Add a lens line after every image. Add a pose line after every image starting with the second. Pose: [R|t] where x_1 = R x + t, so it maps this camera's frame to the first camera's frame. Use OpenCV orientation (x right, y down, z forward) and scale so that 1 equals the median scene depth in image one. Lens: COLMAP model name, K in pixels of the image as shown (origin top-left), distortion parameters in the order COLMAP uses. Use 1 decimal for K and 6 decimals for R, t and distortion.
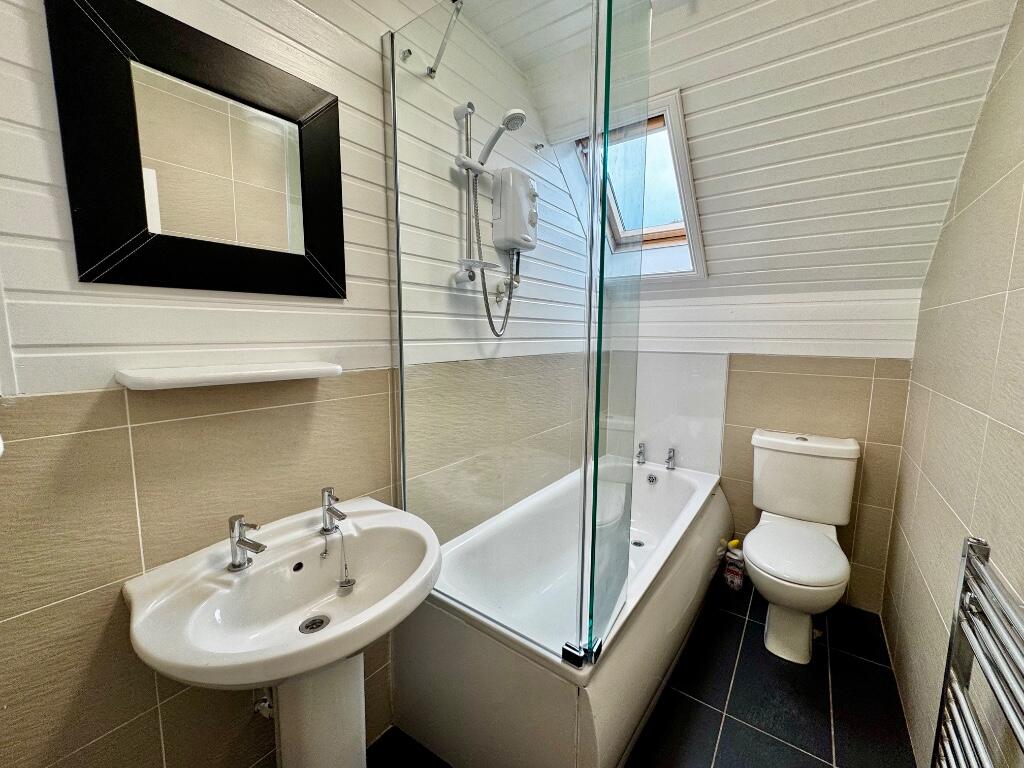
lens RADIAL K [[408.3, 0, 510.7], [0, 408.3, 382.4], [0, 0, 1]] dist [-0.003507, -0.000436]
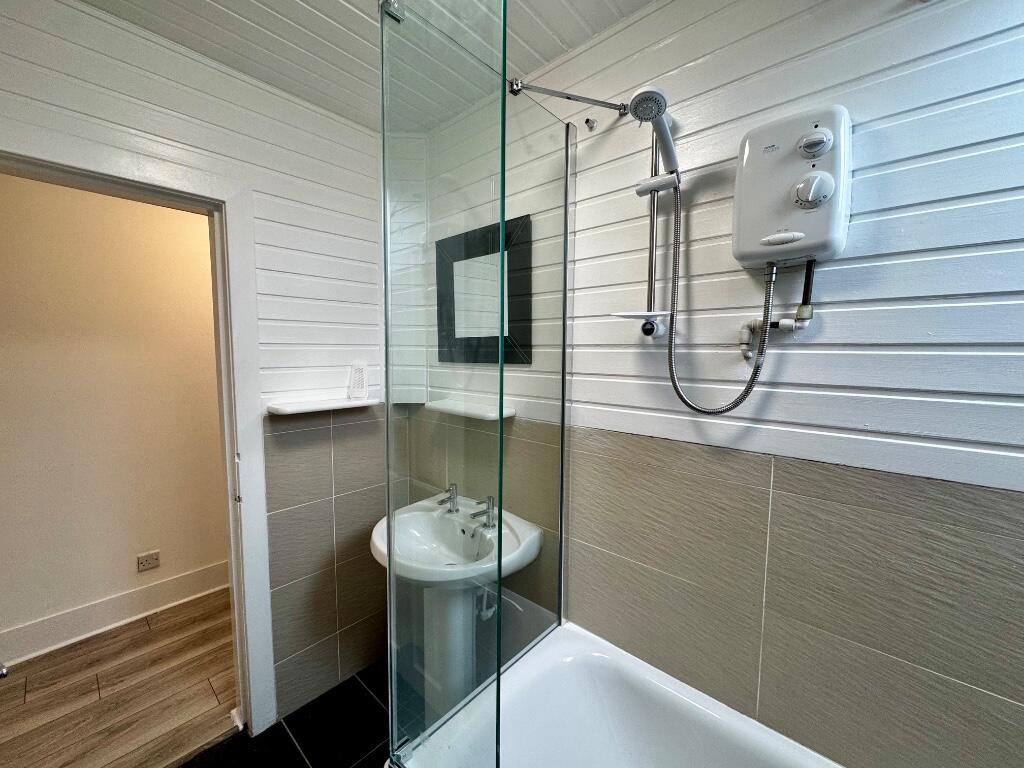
lens RADIAL K [[408.3, 0, 514.1], [0, 408.3, 385.3], [0, 0, 1]] dist [-0.003507, -0.000436]
pose [[-0.076648, 0.068894, -0.994675, 0.859217], [-0.134260, 0.987811, 0.078765, -0.228515], [0.987977, 0.139582, -0.066464, 1.025030]]
